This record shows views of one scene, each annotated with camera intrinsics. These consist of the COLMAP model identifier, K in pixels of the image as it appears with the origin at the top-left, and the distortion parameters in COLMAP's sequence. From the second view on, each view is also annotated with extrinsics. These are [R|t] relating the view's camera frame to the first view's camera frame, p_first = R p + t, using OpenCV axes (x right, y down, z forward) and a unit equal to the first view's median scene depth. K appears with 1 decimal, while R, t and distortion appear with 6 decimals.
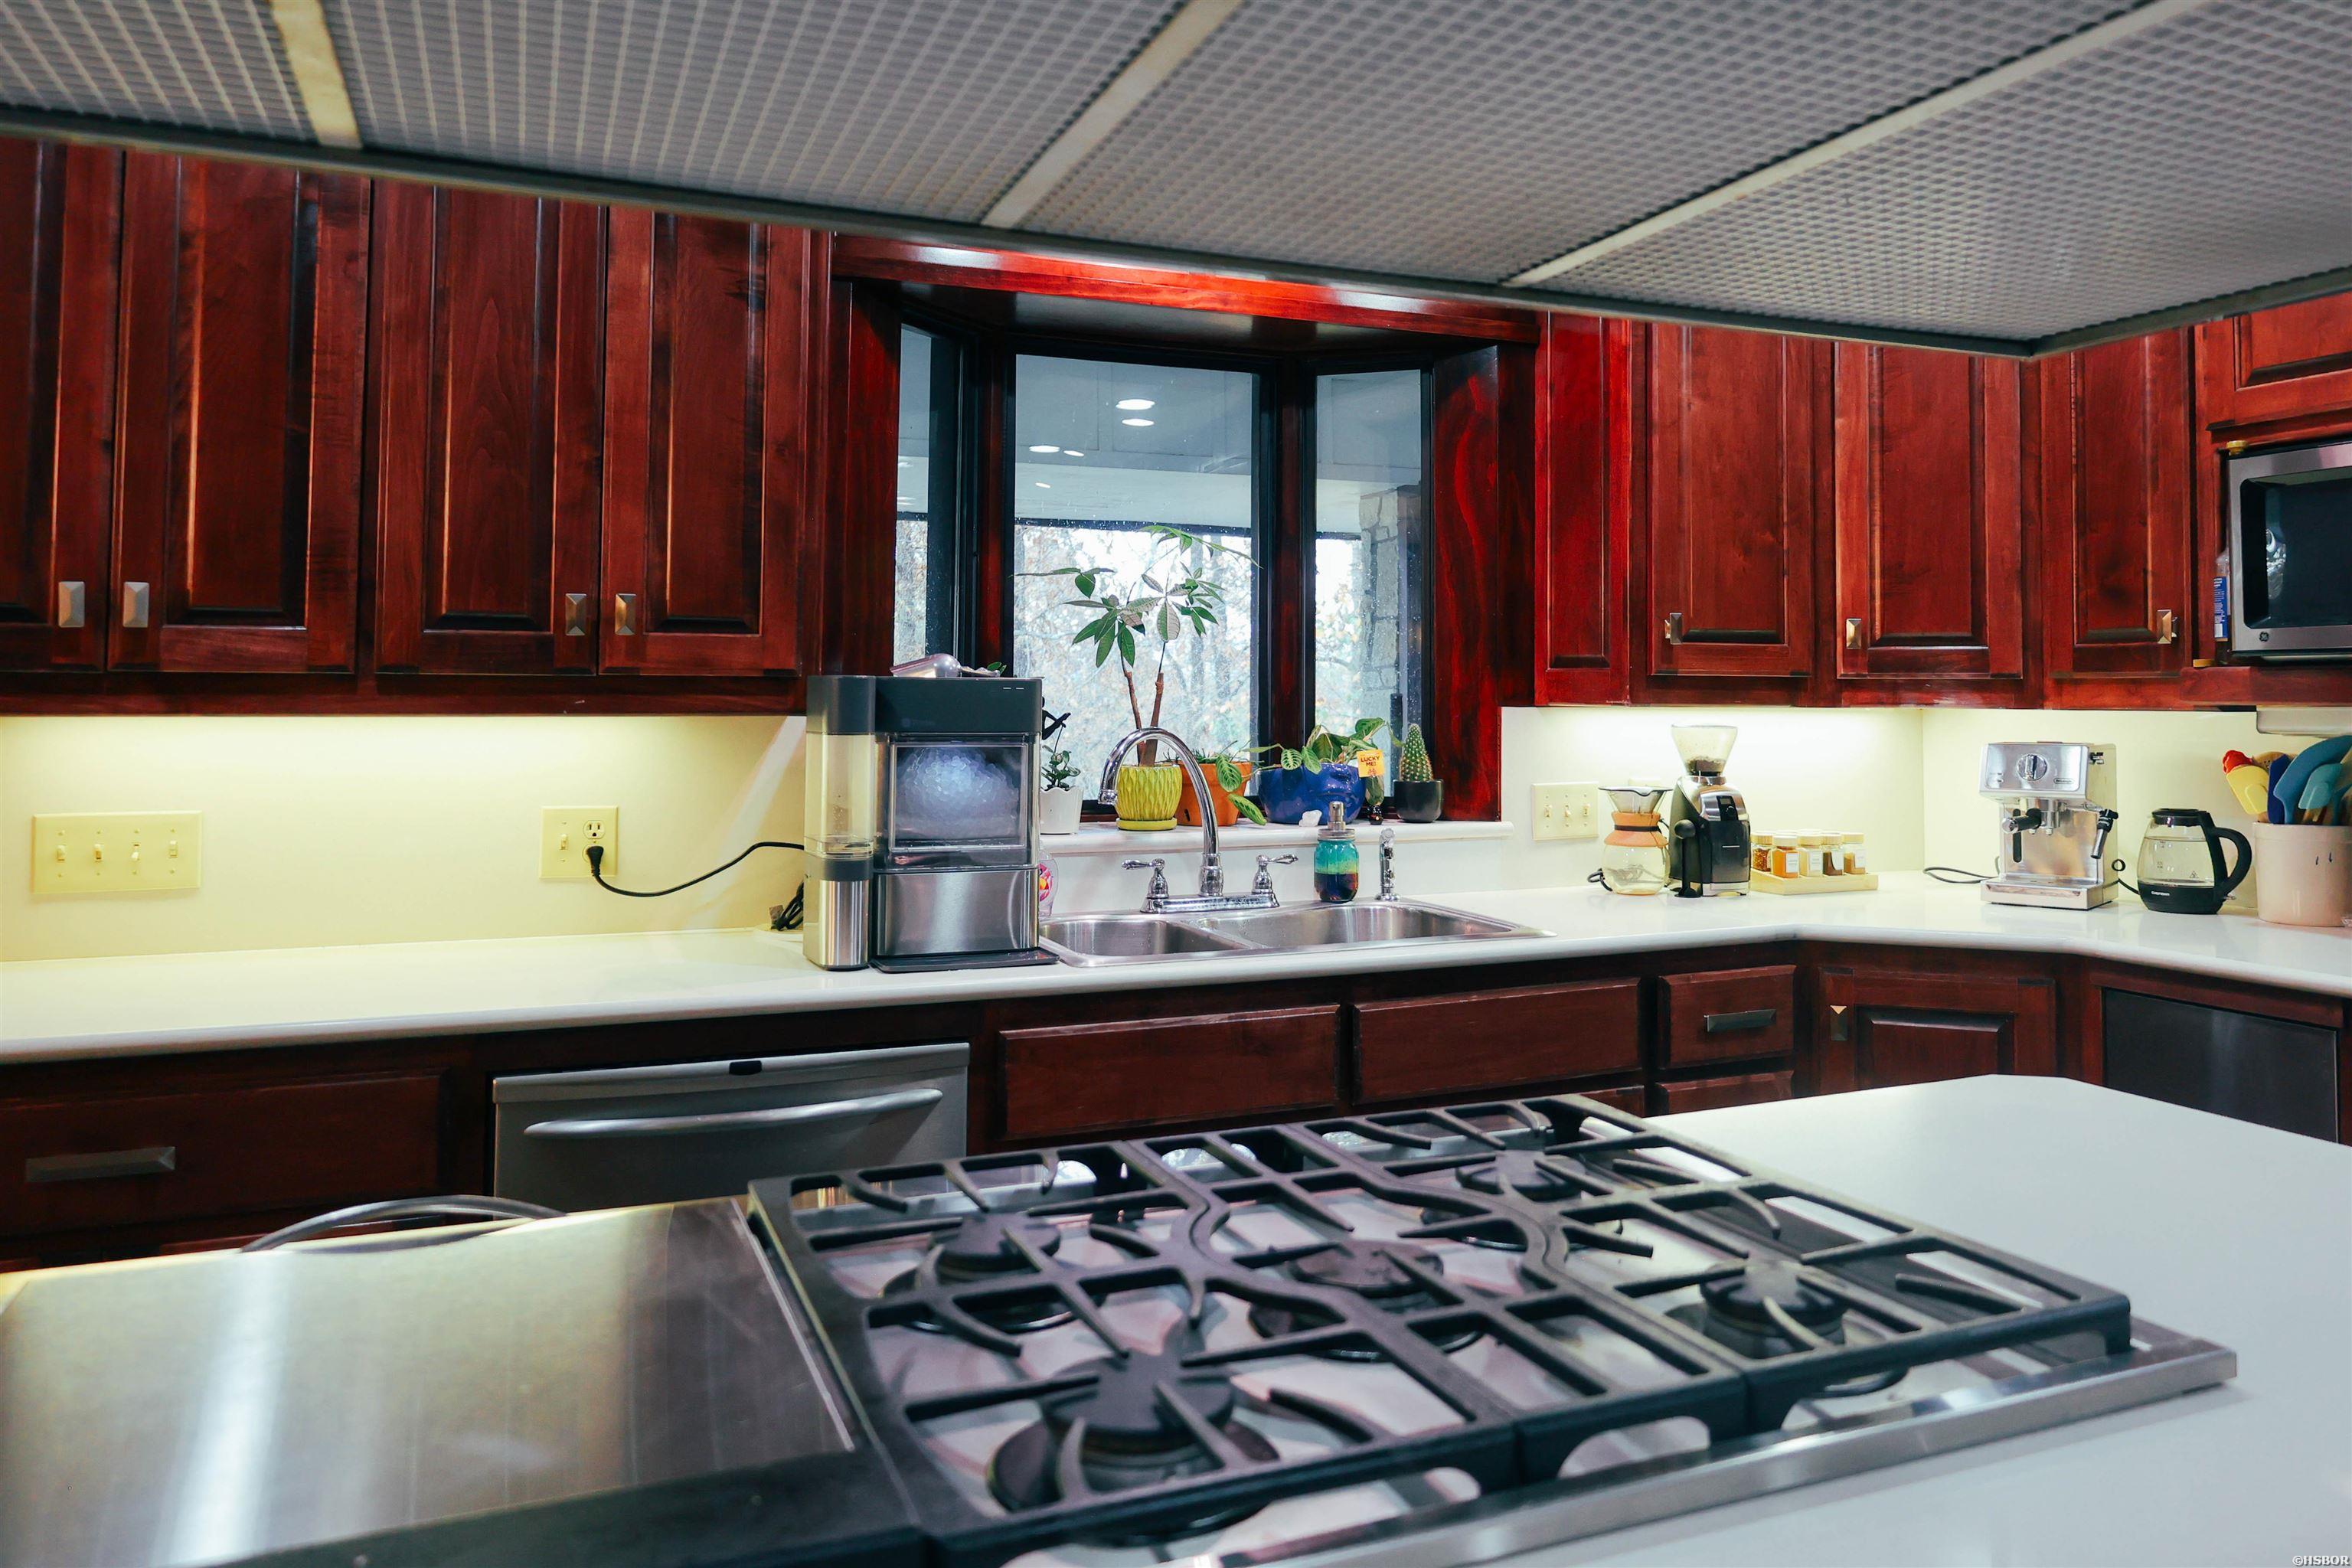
lens RADIAL K [[1684.3, 0, 1202.1], [0, 1684.3, 648.0], [0, 0, 1]] dist [-0.007203, 0.011616]
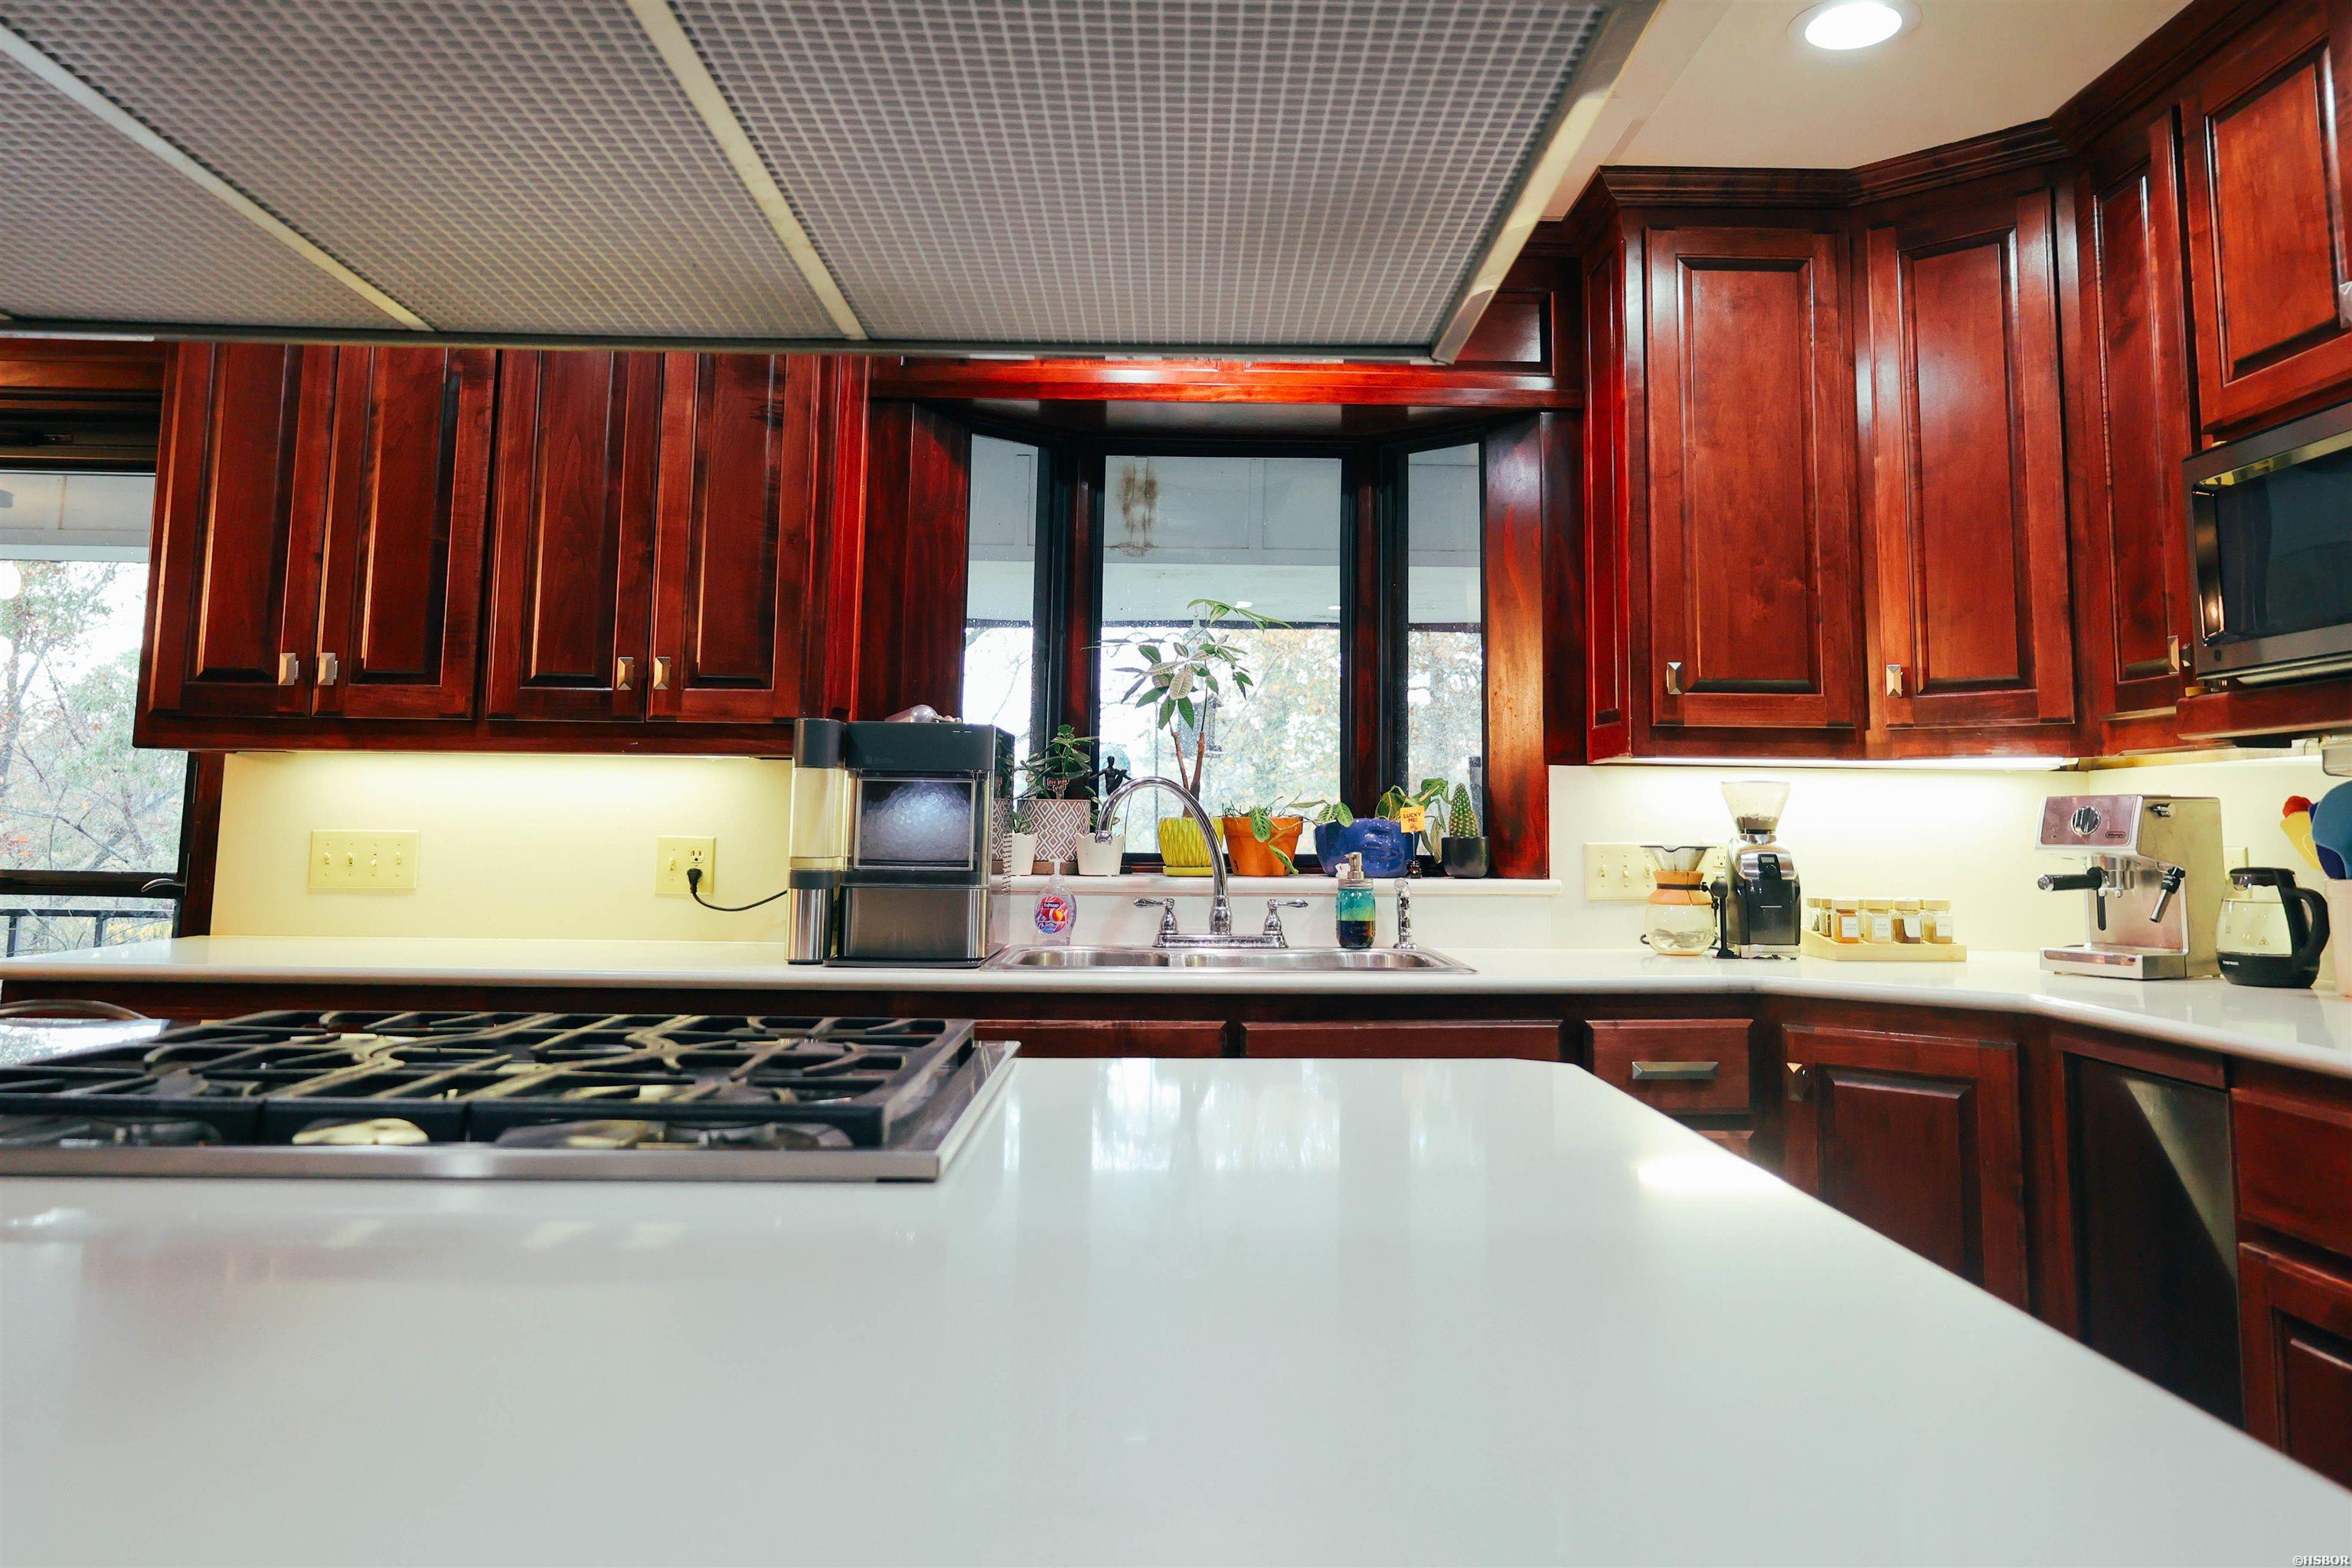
lens RADIAL K [[1684.3, 0, 1205.8], [0, 1684.3, 644.1], [0, 0, 1]] dist [-0.007203, 0.011616]
pose [[0.931036, -0.032801, -0.363450, 0.400085], [0.002899, 0.996586, -0.082515, 0.051269], [0.364916, 0.075771, 0.927952, -0.018677]]
